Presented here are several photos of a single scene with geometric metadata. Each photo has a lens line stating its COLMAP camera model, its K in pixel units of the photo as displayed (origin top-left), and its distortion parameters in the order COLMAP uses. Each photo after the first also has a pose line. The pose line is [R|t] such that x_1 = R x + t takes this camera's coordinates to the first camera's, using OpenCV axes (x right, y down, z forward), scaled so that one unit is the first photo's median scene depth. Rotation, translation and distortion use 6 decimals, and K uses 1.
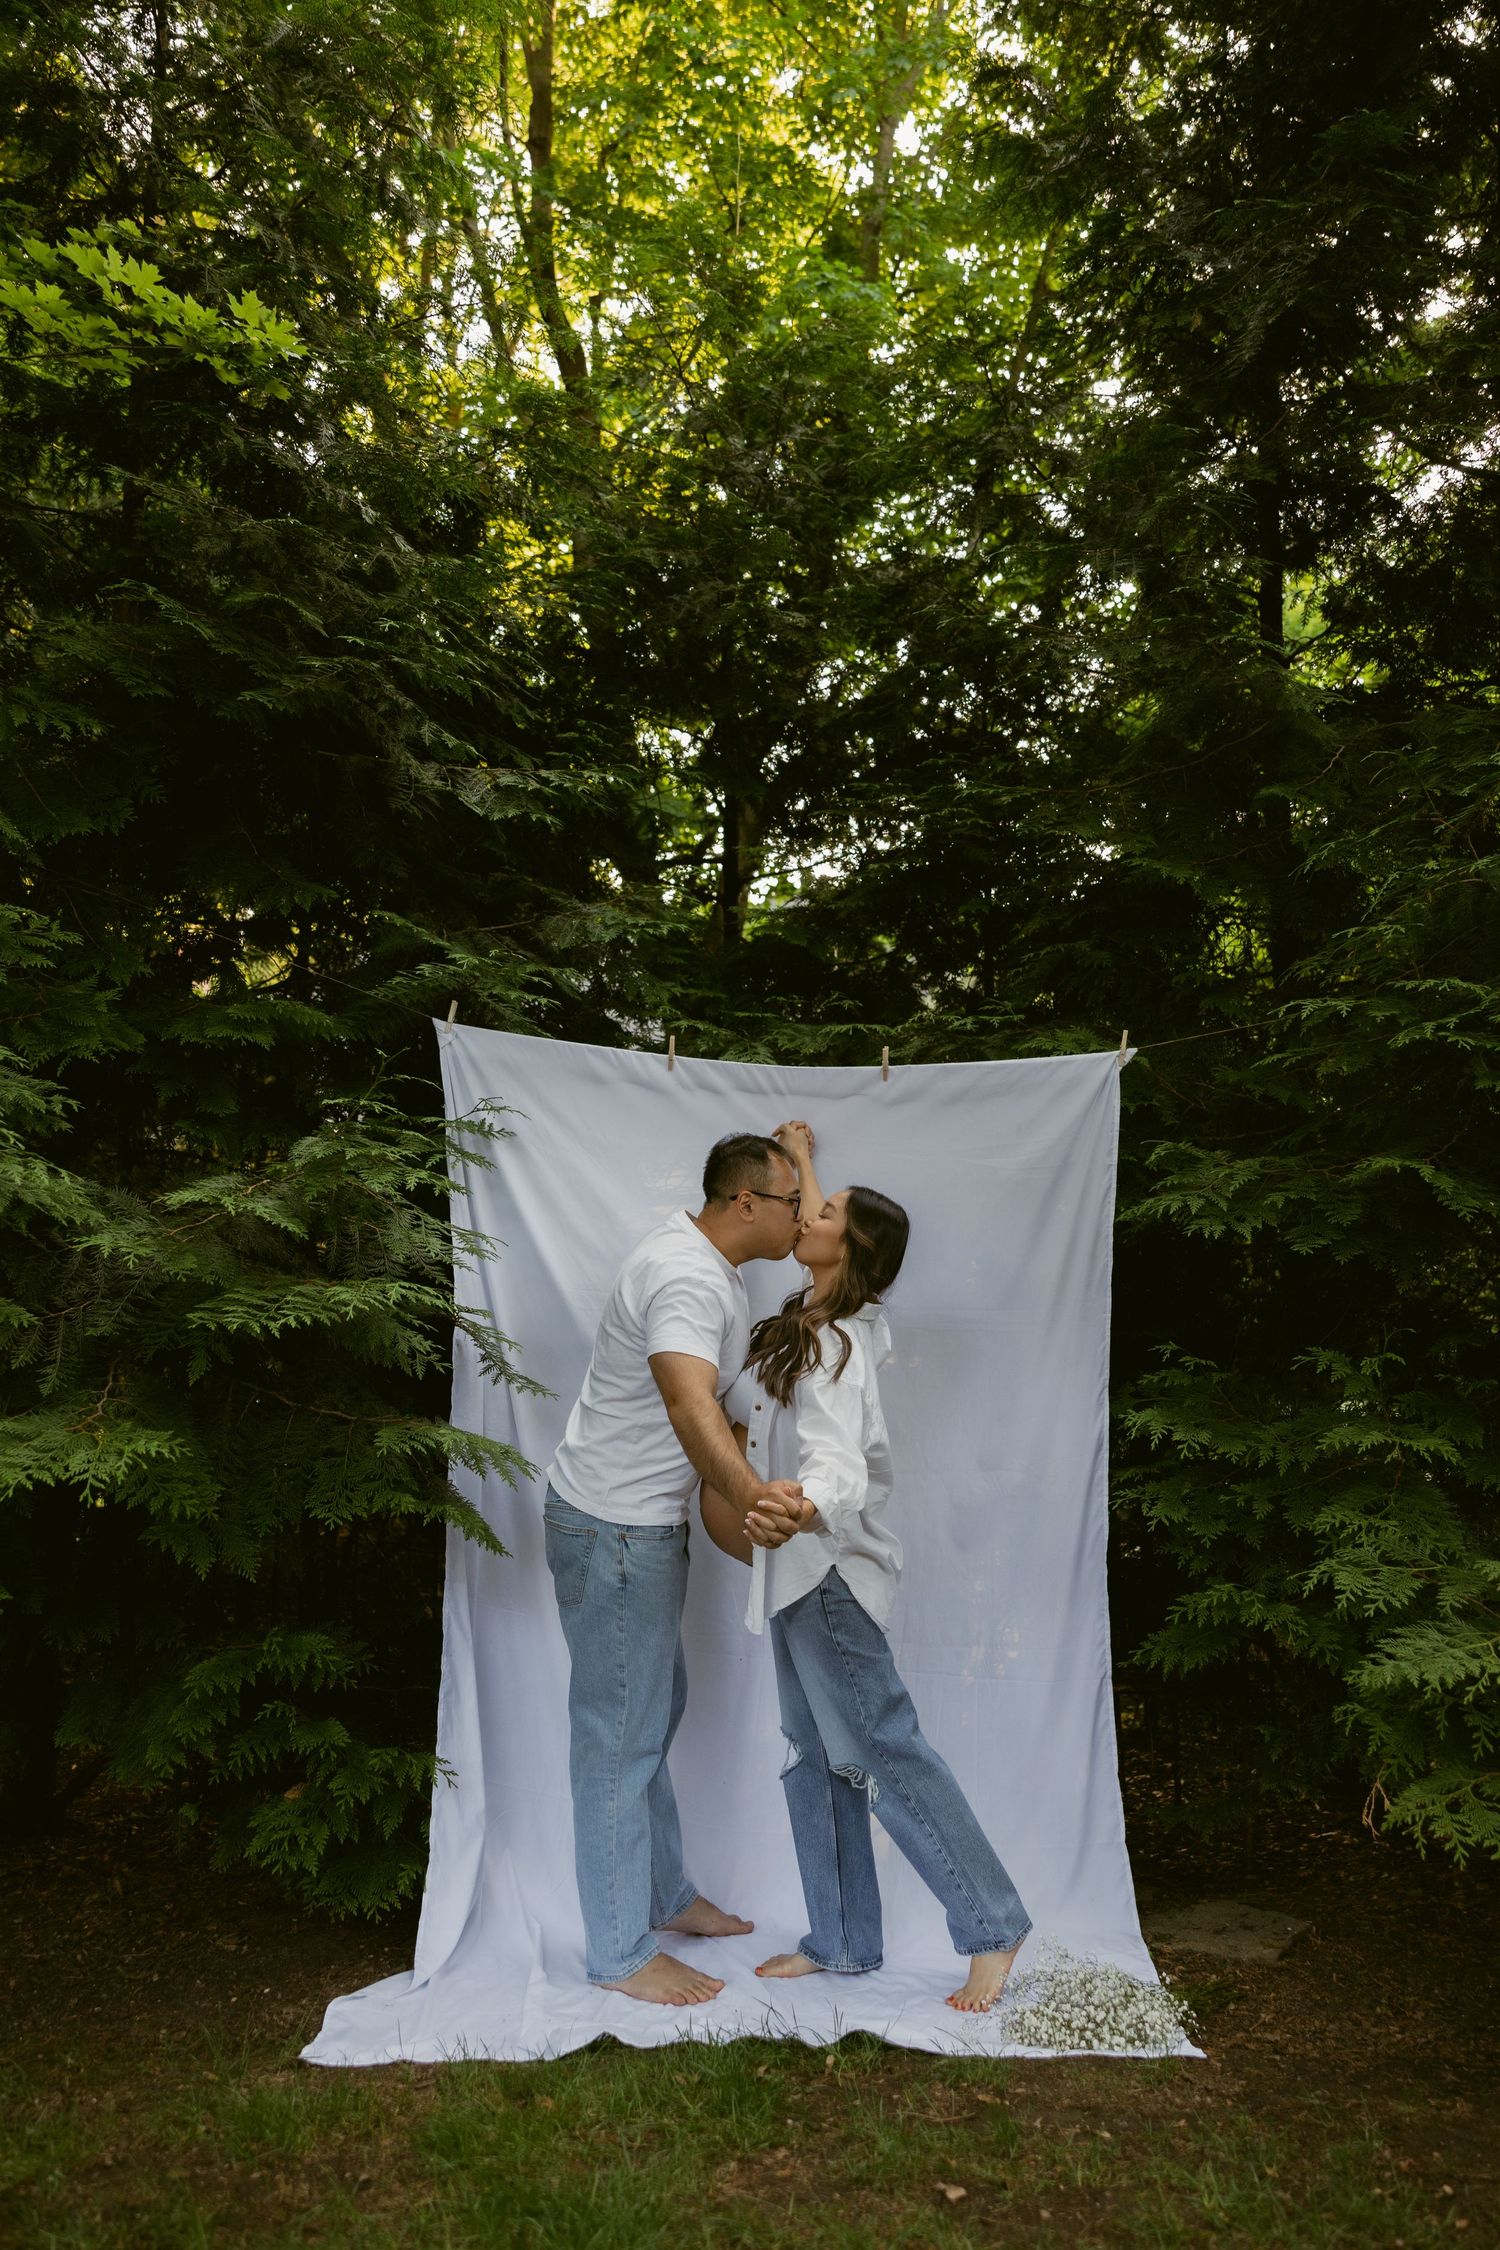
lens RADIAL K [[1821.2, 0, 745.7], [0, 1821.2, 1118.1], [0, 0, 1]] dist [0.000290, 0.013484]
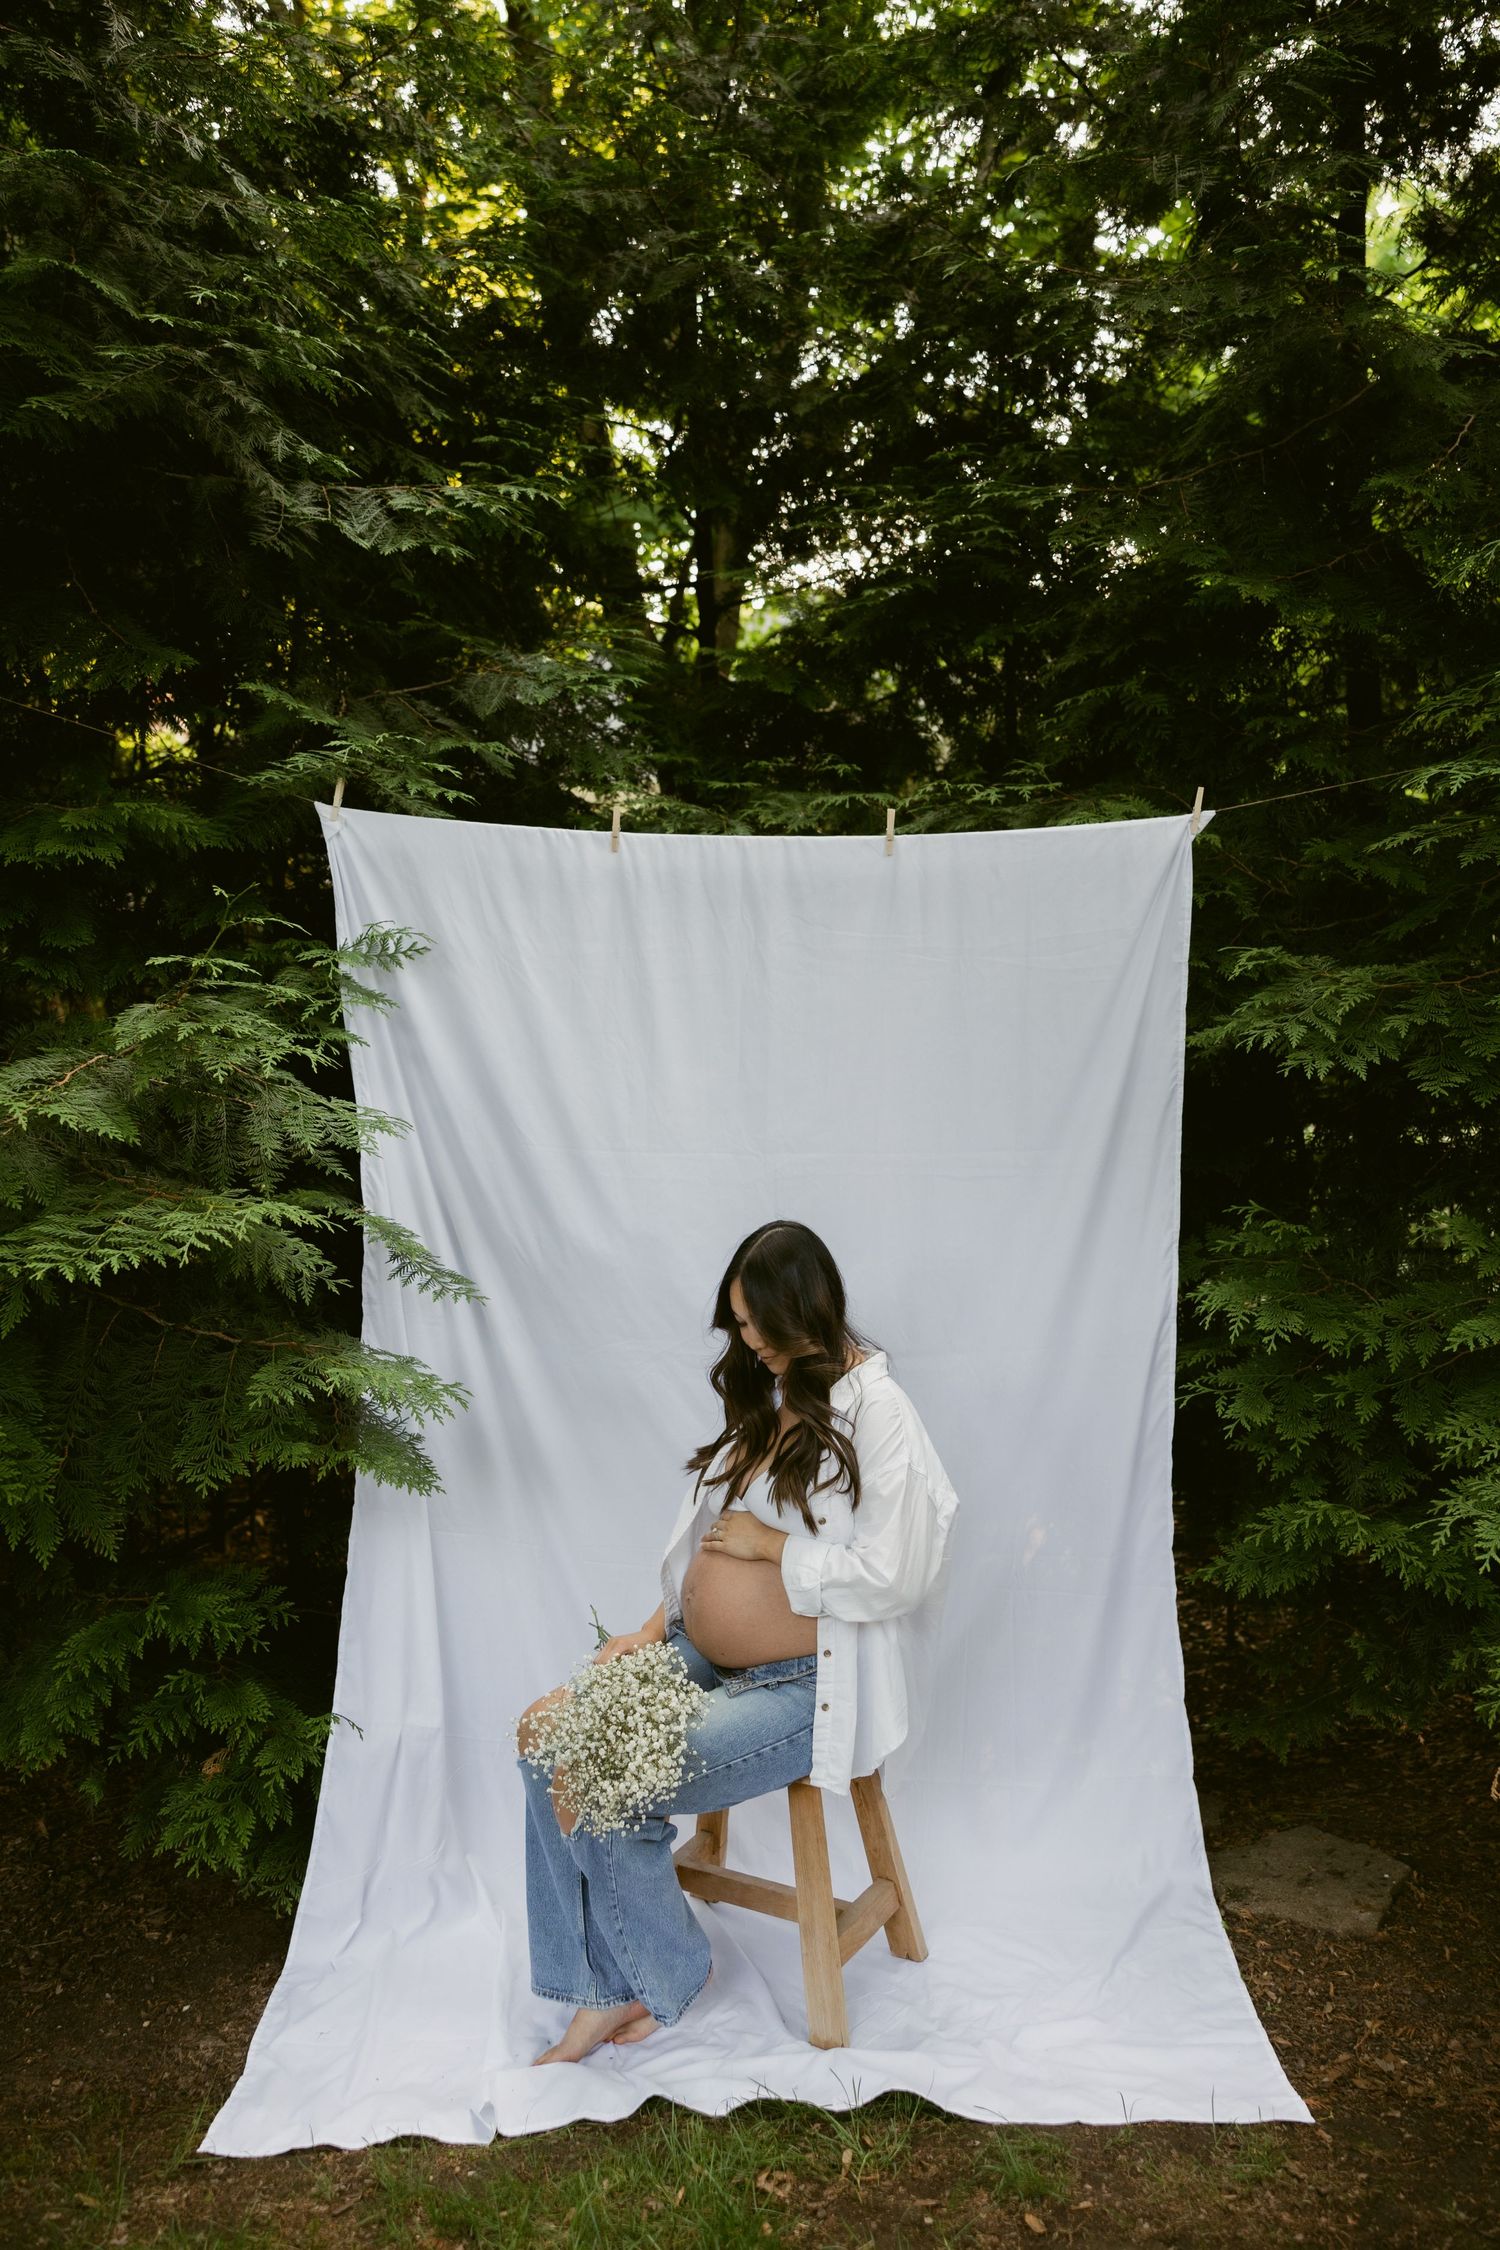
lens RADIAL K [[1821.2, 0, 749.5], [0, 1821.2, 1118.9], [0, 0, 1]] dist [0.000290, 0.013484]
pose [[0.999293, -0.035861, -0.011262, 0.021307], [0.037191, 0.986717, 0.158135, -0.046111], [0.005441, -0.158442, 0.987353, 0.202065]]
